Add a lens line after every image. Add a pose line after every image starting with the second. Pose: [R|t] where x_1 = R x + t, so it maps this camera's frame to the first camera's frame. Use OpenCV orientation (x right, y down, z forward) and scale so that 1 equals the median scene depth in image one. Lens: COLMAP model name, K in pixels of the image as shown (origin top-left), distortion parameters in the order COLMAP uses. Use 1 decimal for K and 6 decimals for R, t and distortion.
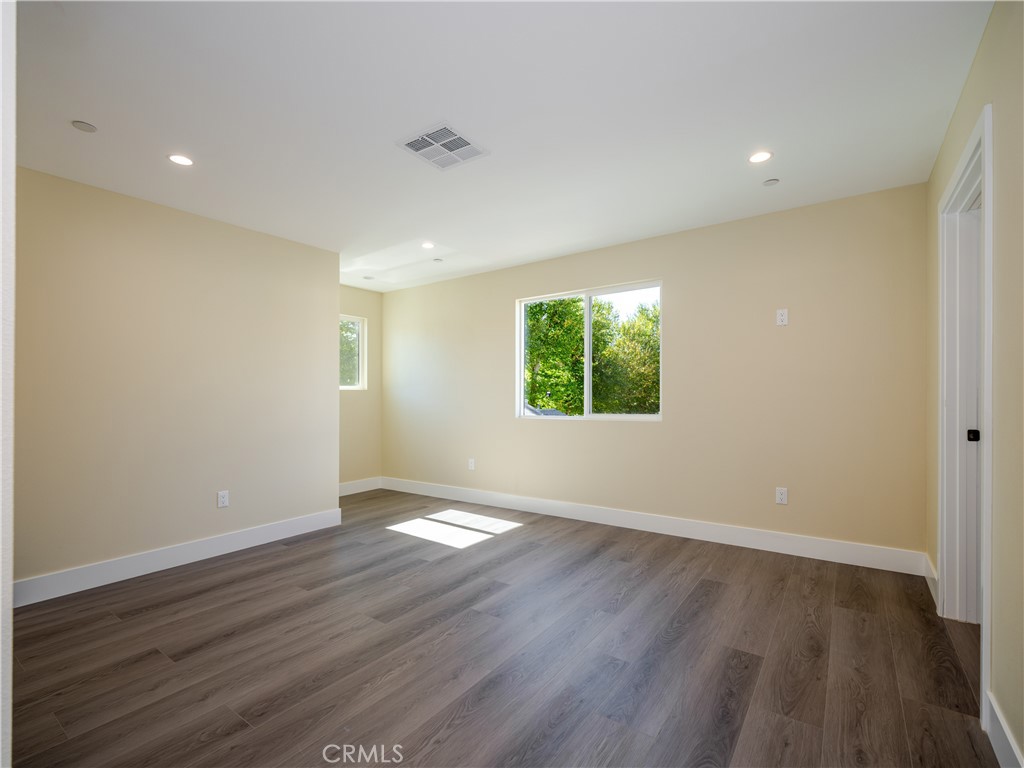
lens RADIAL K [[469.5, 0, 517.8], [0, 469.5, 391.2], [0, 0, 1]] dist [0.002509, 0.001247]
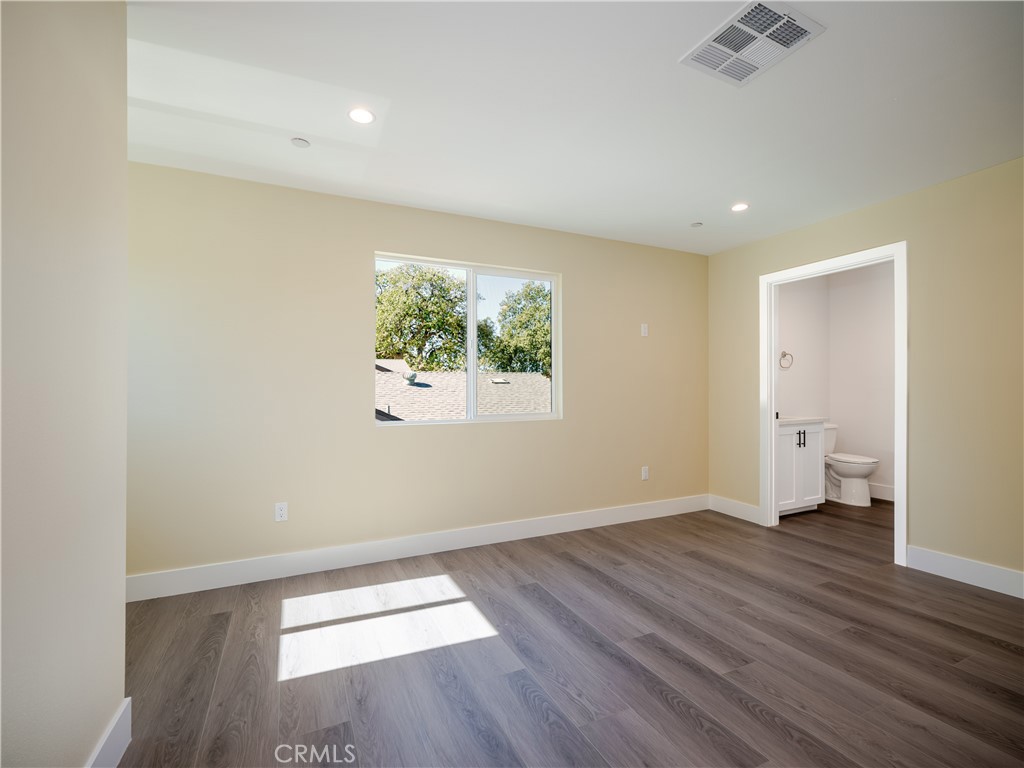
lens RADIAL K [[469.5, 0, 510.3], [0, 469.5, 387.1], [0, 0, 1]] dist [0.002509, 0.001247]
pose [[0.484840, 0.012233, 0.874517, -0.700417], [-0.007046, 0.999924, -0.010081, 0.008948], [-0.874574, -0.001274, 0.484890, 0.702463]]
